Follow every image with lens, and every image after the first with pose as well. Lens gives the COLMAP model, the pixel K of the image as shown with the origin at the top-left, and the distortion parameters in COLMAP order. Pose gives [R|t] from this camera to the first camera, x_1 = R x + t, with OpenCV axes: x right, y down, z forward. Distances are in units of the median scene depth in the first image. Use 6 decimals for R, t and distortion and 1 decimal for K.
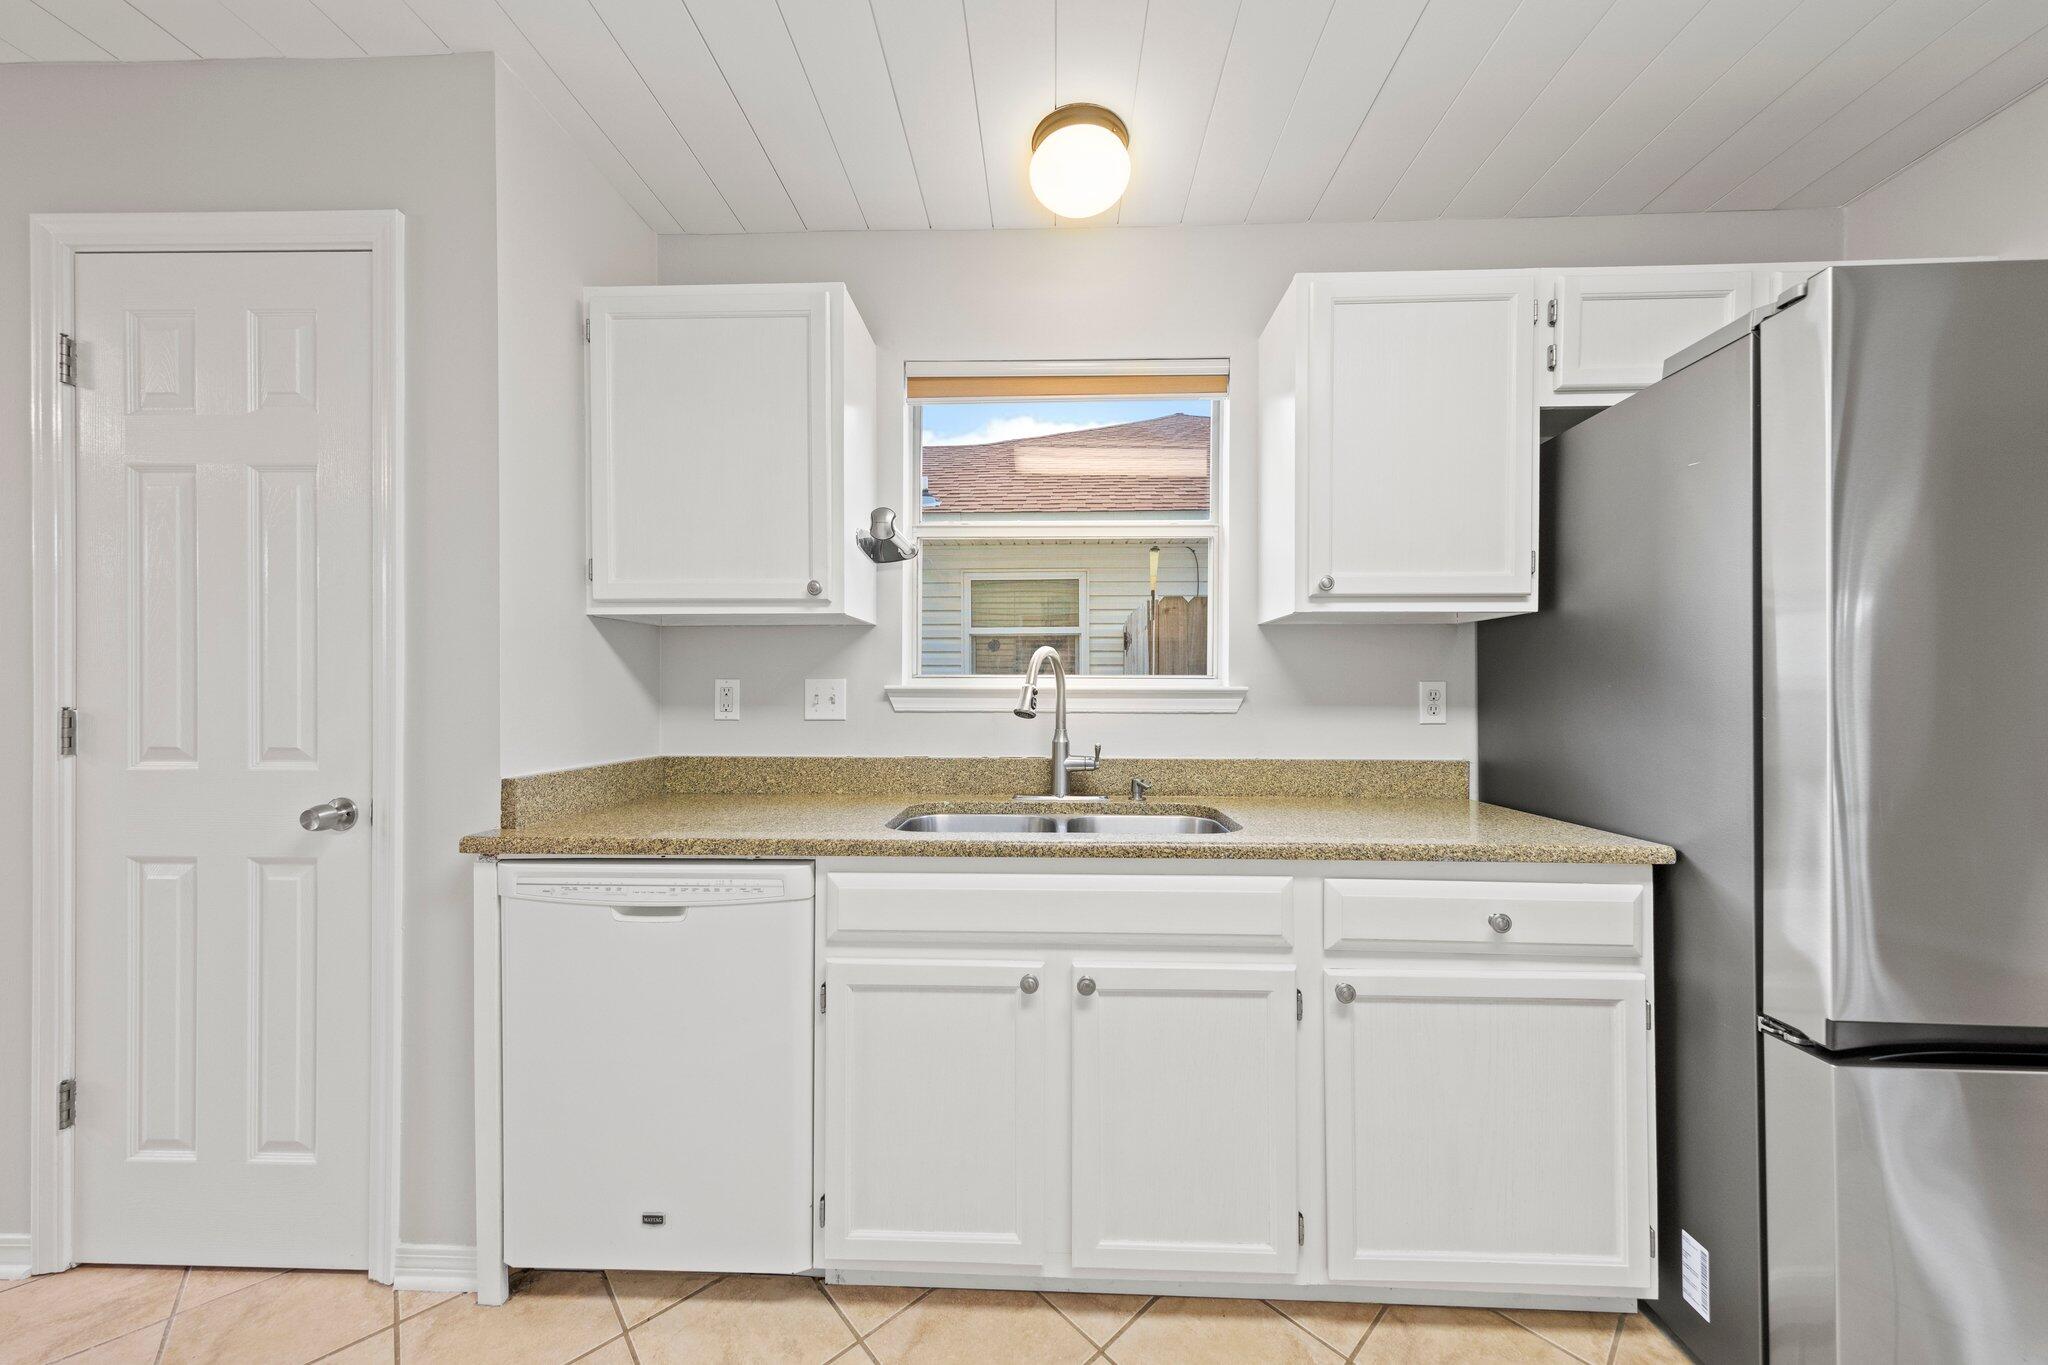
lens RADIAL K [[707.2, 0, 1027.2], [0, 707.2, 694.0], [0, 0, 1]] dist [0.002030, 0.000128]
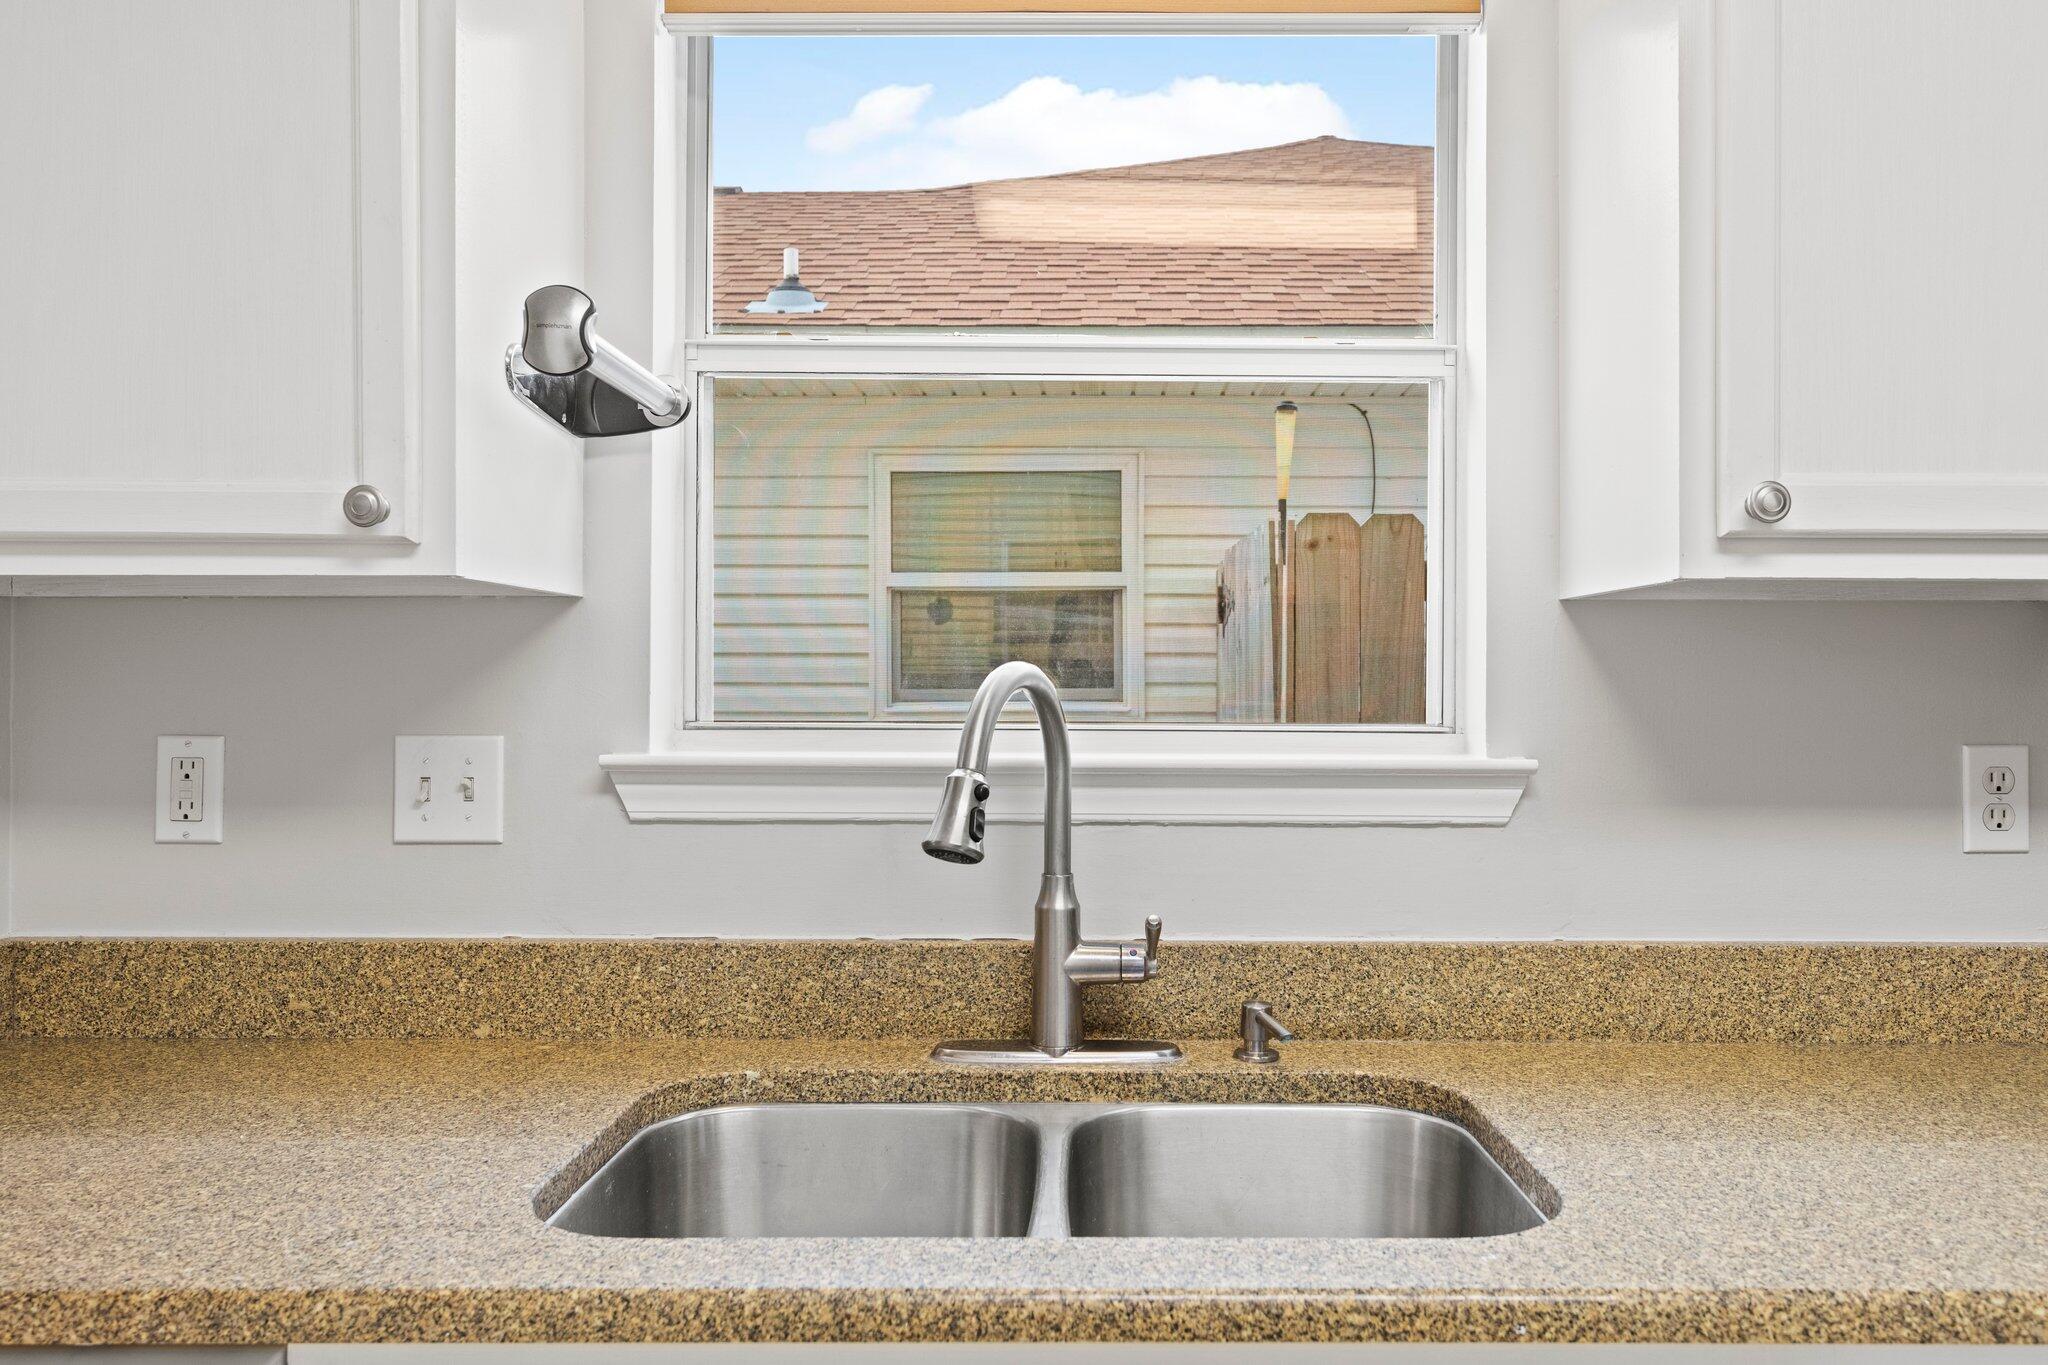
lens RADIAL K [[1380.8, 0, 1079.2], [0, 1380.8, 671.6], [0, 0, 1]] dist [0.002636, -0.000483]
pose [[0.999304, 0.001303, 0.037291, 0.030608], [-0.000839, 0.999922, -0.012439, -0.049503], [-0.037305, 0.012399, 0.999227, 0.246299]]
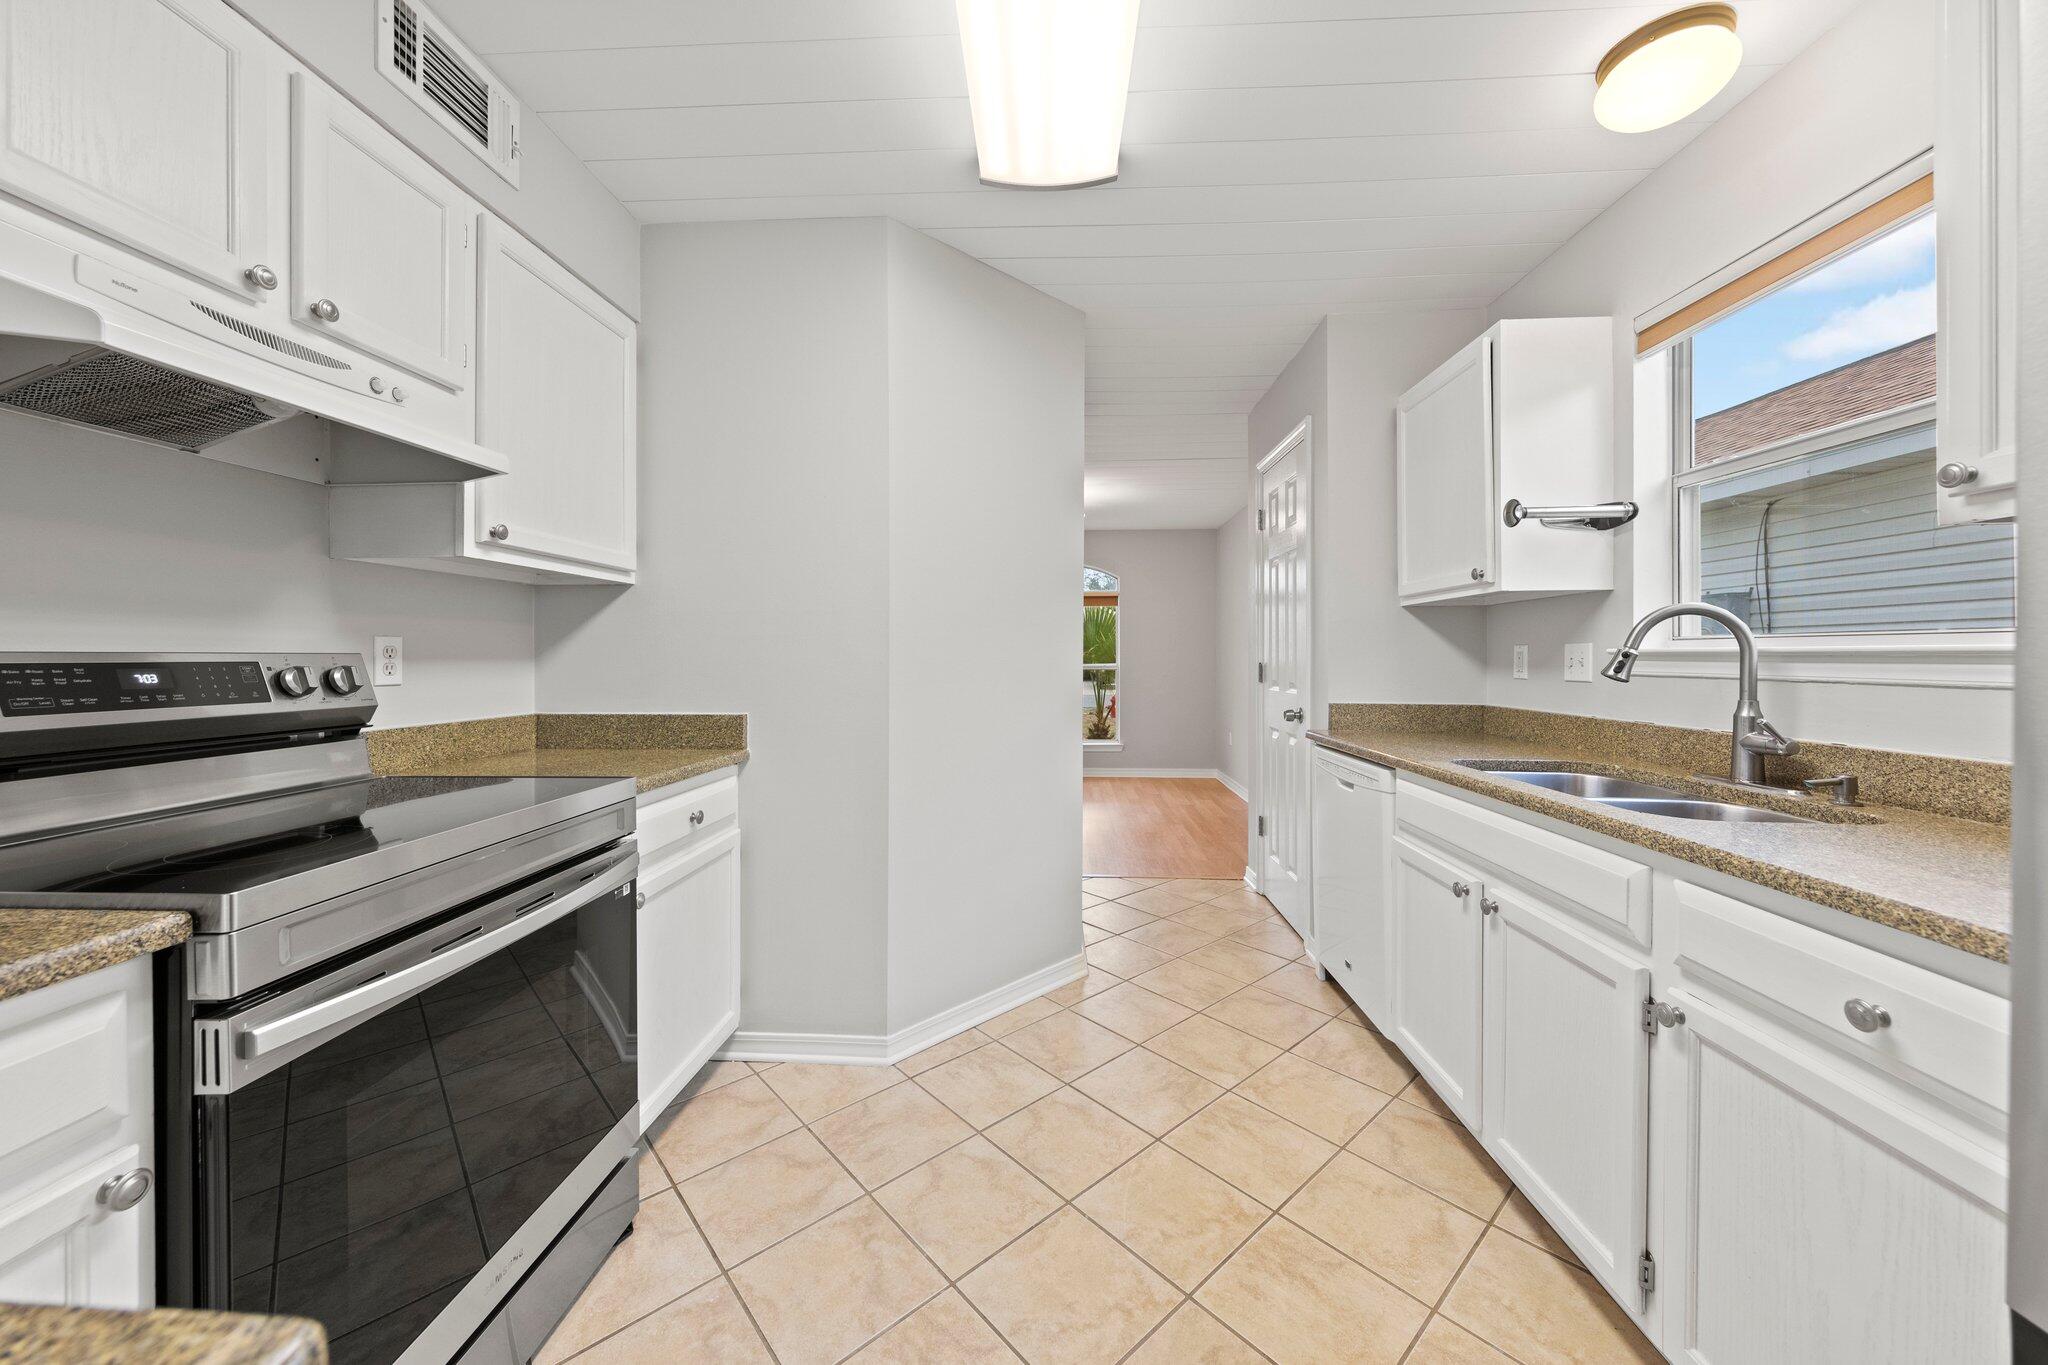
lens RADIAL K [[735.6, 0, 1021.6], [0, 735.6, 657.8], [0, 0, 1]] dist [0.008840, -0.002994]
pose [[-0.014112, -0.000234, -0.999900, 0.901808], [-0.002978, 0.999996, -0.000192, 0.003120], [0.999896, 0.002975, -0.014113, 0.169467]]
